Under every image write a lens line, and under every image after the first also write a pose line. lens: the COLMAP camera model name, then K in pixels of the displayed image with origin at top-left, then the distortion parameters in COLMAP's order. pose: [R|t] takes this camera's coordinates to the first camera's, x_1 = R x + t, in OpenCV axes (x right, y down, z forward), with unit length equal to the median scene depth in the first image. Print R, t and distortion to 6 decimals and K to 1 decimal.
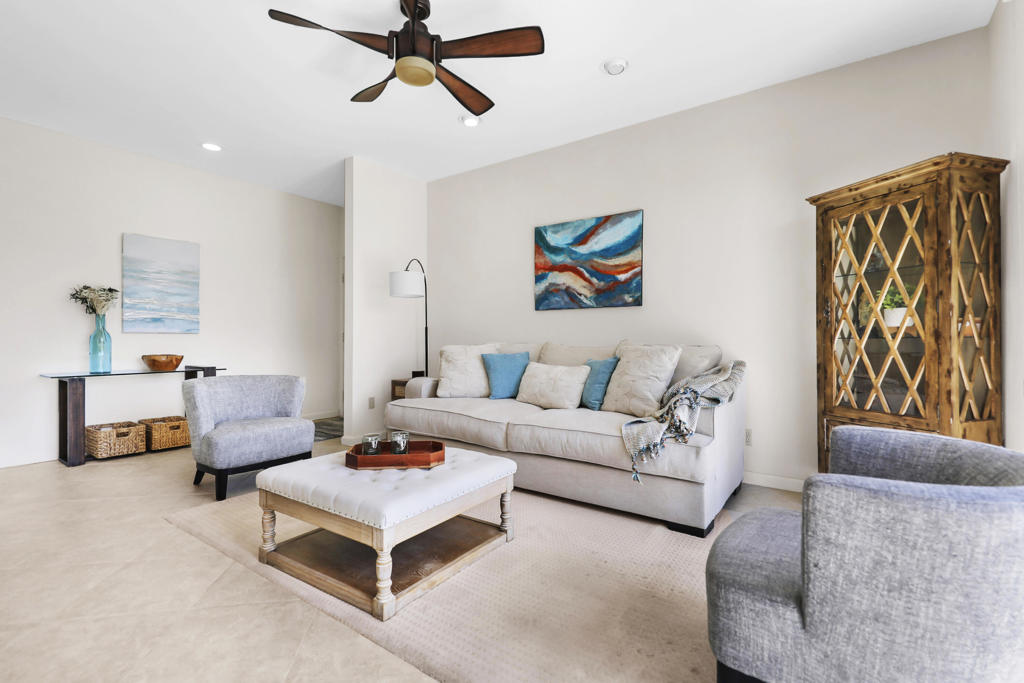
lens RADIAL K [[453.9, 0, 529.8], [0, 453.9, 341.6], [0, 0, 1]] dist [0.003014, -0.000264]
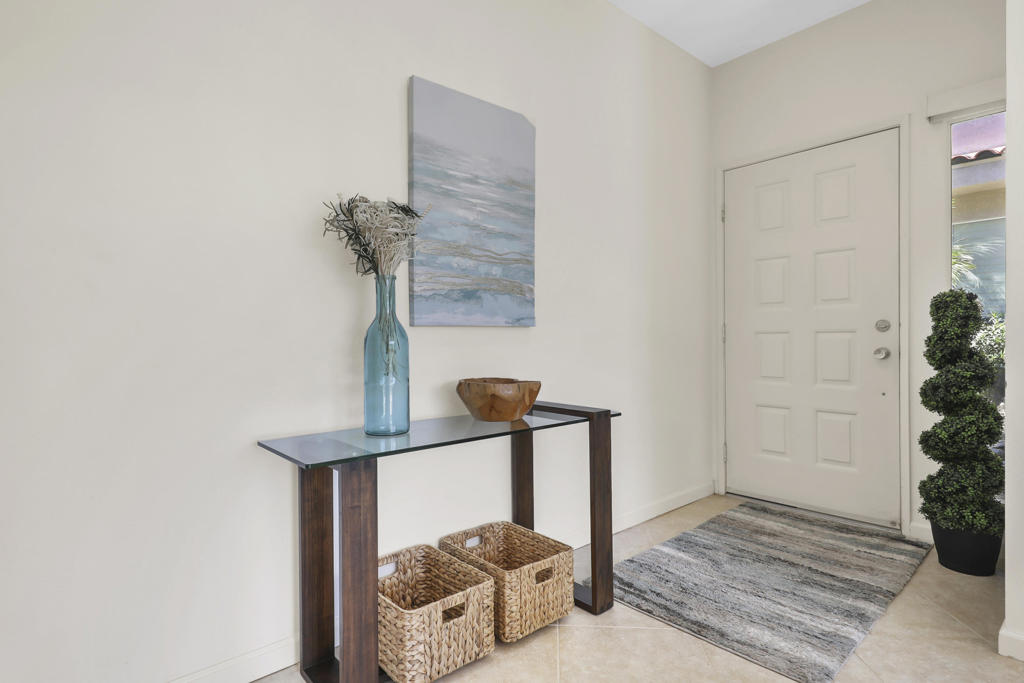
lens RADIAL K [[525.2, 0, 540.7], [0, 525.2, 339.9], [0, 0, 1]] dist [0.001818, 0.000298]
pose [[0.972683, -0.010565, -0.231896, -0.672725], [0.011015, 0.999939, 0.000645, -0.006289], [0.231876, -0.003181, 0.972740, 0.570386]]
